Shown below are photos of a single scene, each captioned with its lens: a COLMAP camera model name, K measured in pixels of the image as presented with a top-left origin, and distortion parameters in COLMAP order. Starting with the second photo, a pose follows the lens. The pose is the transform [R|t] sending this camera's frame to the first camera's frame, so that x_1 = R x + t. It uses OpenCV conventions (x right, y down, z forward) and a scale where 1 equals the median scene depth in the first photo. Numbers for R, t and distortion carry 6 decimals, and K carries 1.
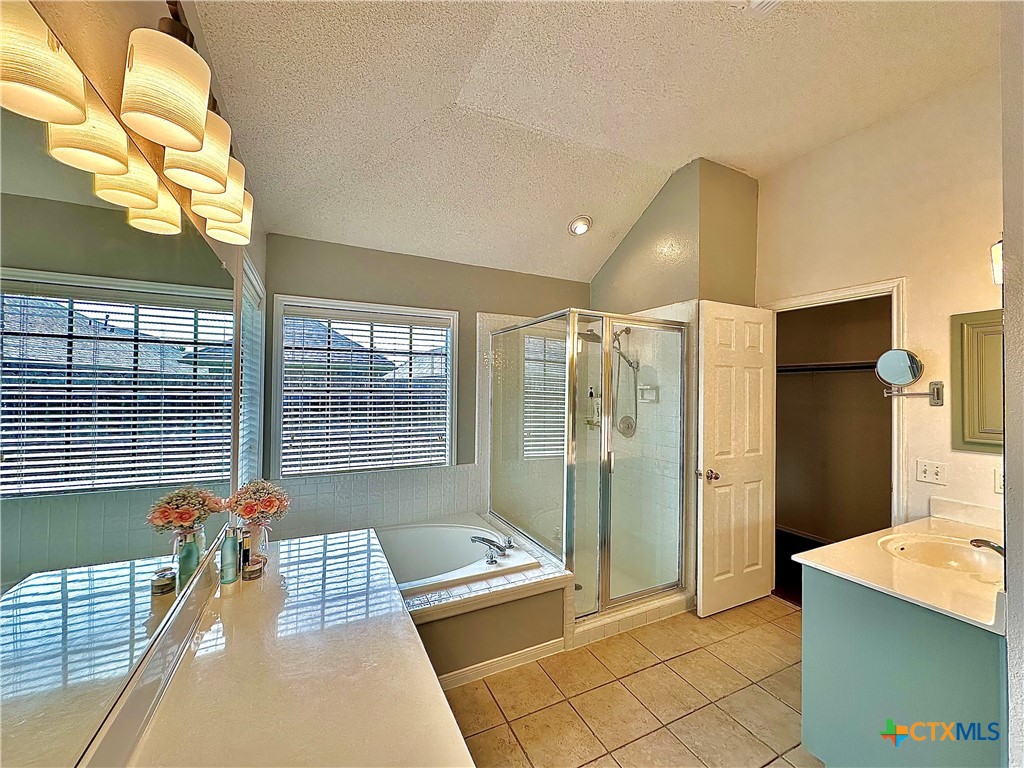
lens RADIAL K [[406.8, 0, 512.0], [0, 406.8, 384.0], [0, 0, 1]] dist [-0.001749, 0.000126]
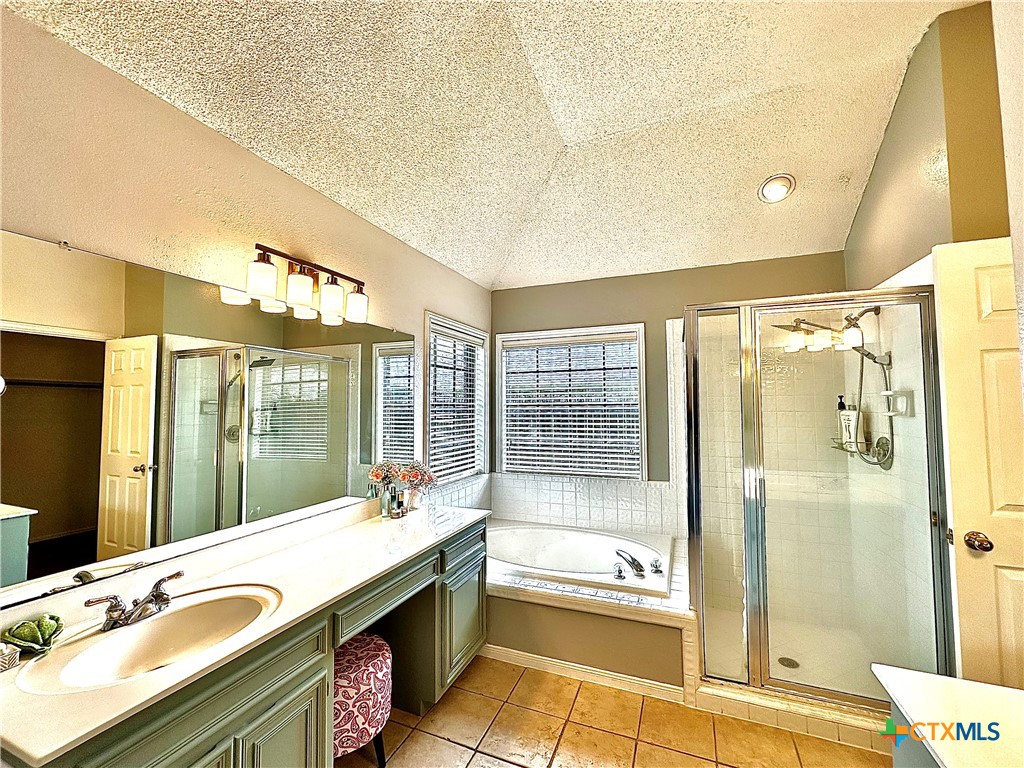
lens RADIAL K [[419.5, 0, 512.0], [0, 419.5, 384.0], [0, 0, 1]] dist [0.000084, 0.000111]
pose [[0.664475, -0.053336, -0.745405, 0.442855], [0.023723, 0.998453, -0.050294, 0.013592], [0.746934, 0.015736, 0.664712, 0.098878]]
